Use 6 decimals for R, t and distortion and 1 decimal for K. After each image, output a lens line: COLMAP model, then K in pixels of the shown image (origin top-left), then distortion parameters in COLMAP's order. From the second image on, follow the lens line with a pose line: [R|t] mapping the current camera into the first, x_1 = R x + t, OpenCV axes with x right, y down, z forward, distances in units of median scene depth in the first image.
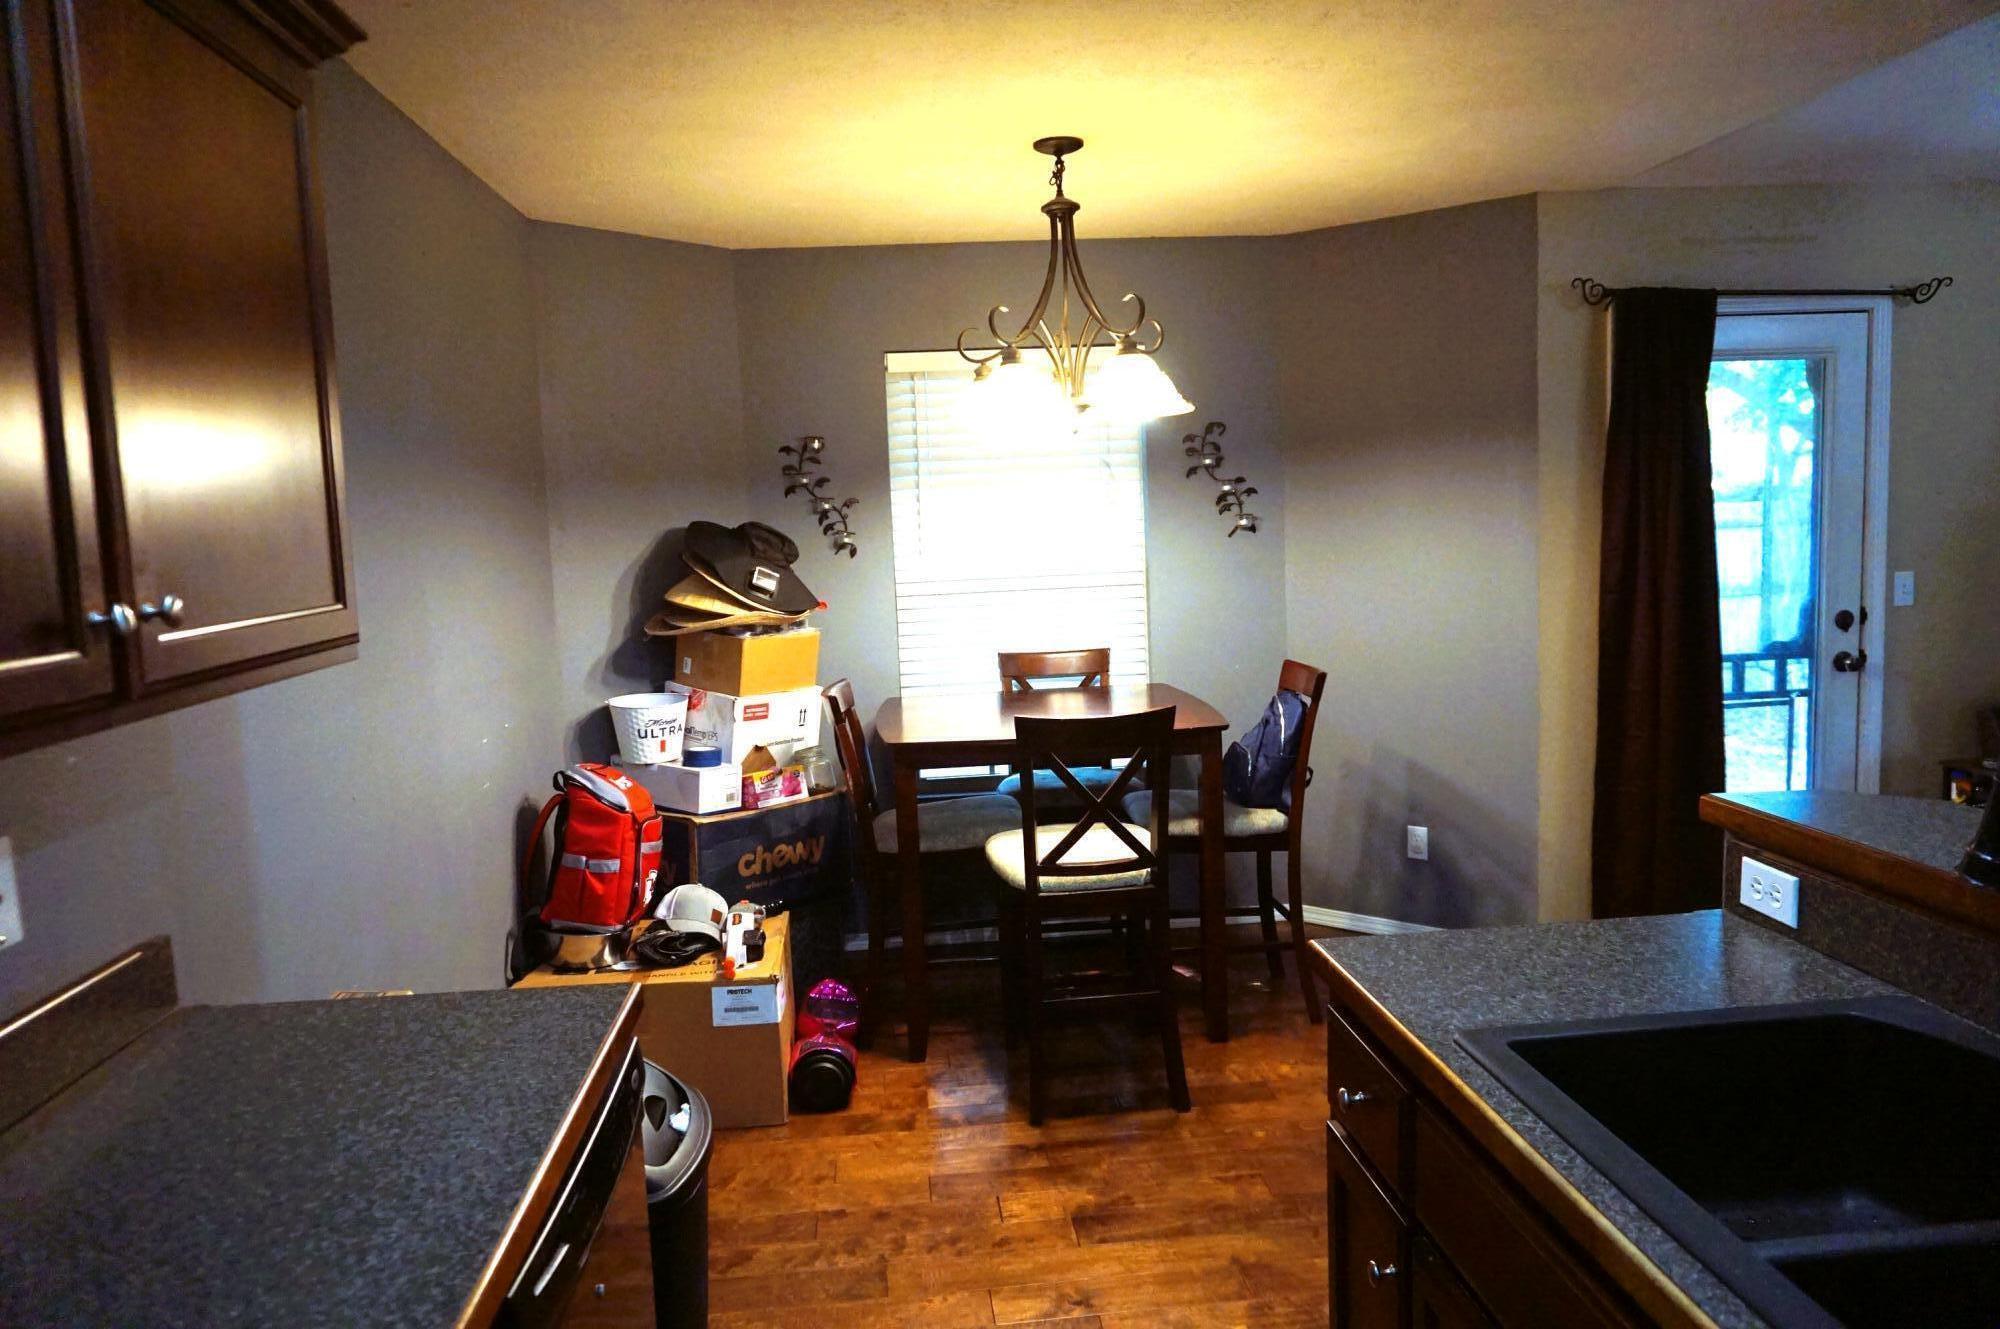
lens RADIAL K [[1356.7, 0, 994.6], [0, 1356.7, 661.0], [0, 0, 1]] dist [-0.043473, 0.030256]
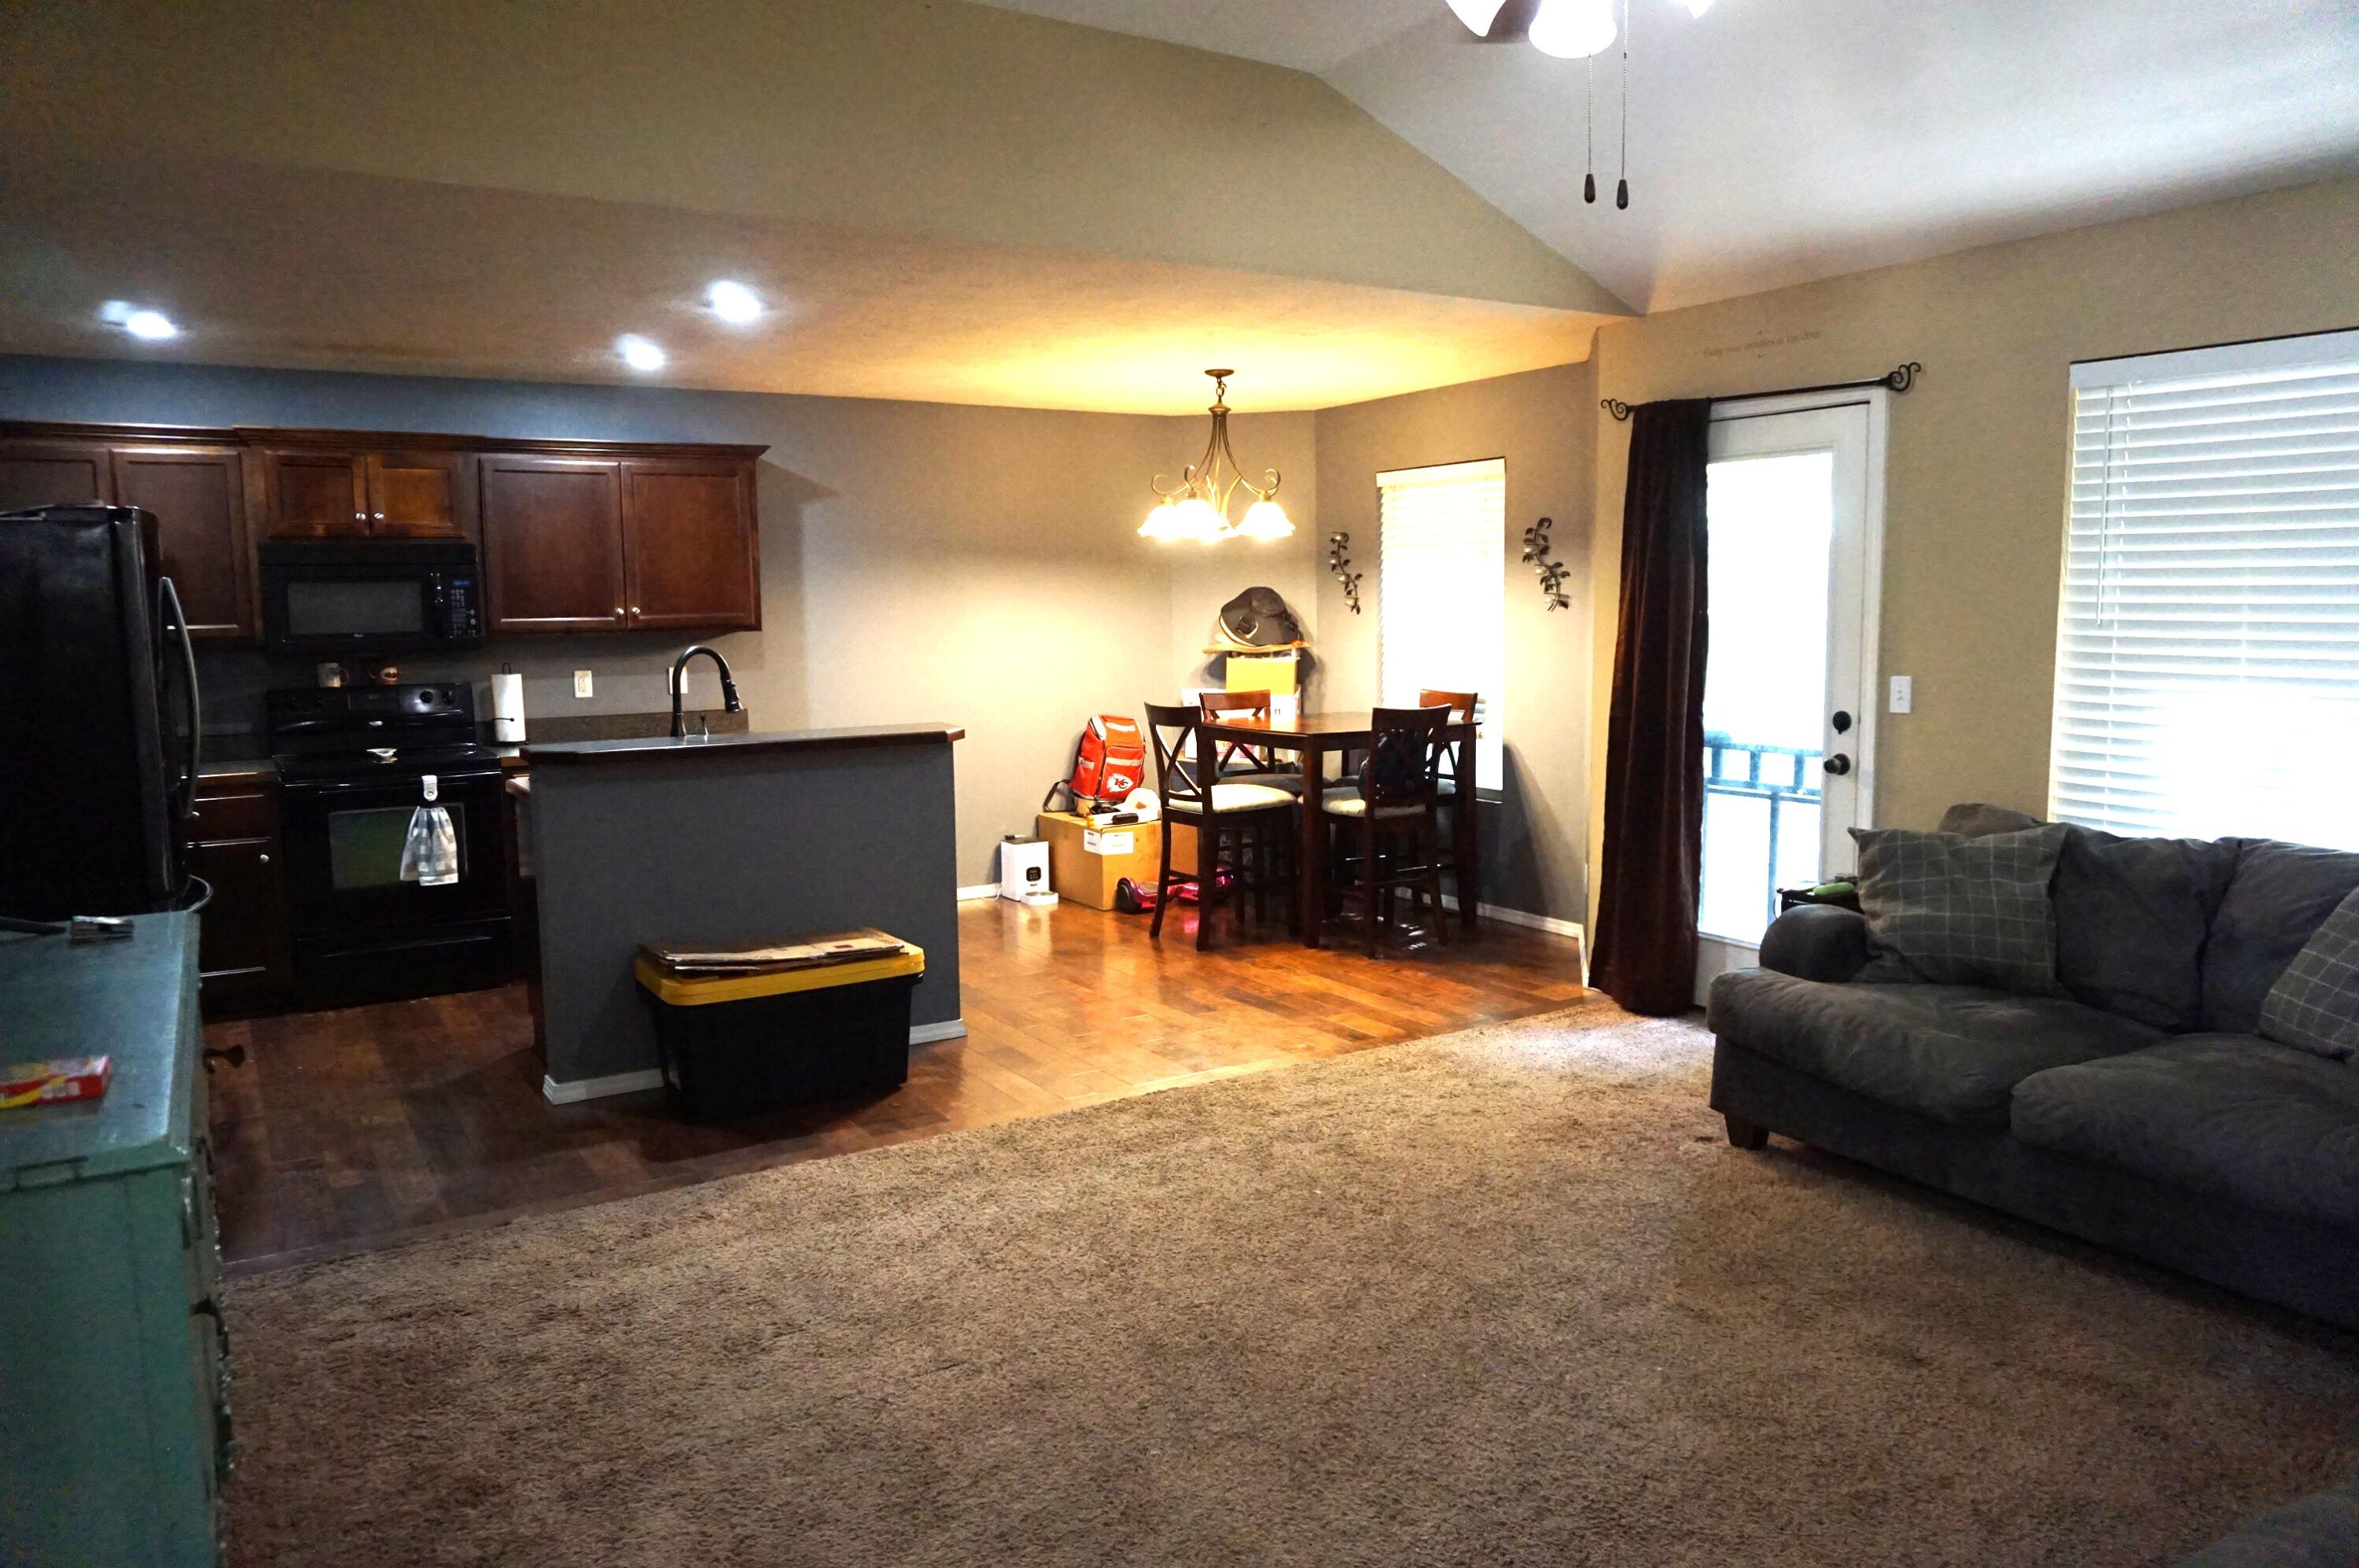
lens RADIAL K [[1600.3, 0, 1182.1], [0, 1600.3, 786.8], [0, 0, 1]] dist [-0.043473, 0.030256]
pose [[0.458069, 0.138188, -0.878110, 1.469548], [-0.106751, 0.989245, 0.099990, -0.049143], [0.882483, 0.047937, 0.467894, 0.044663]]
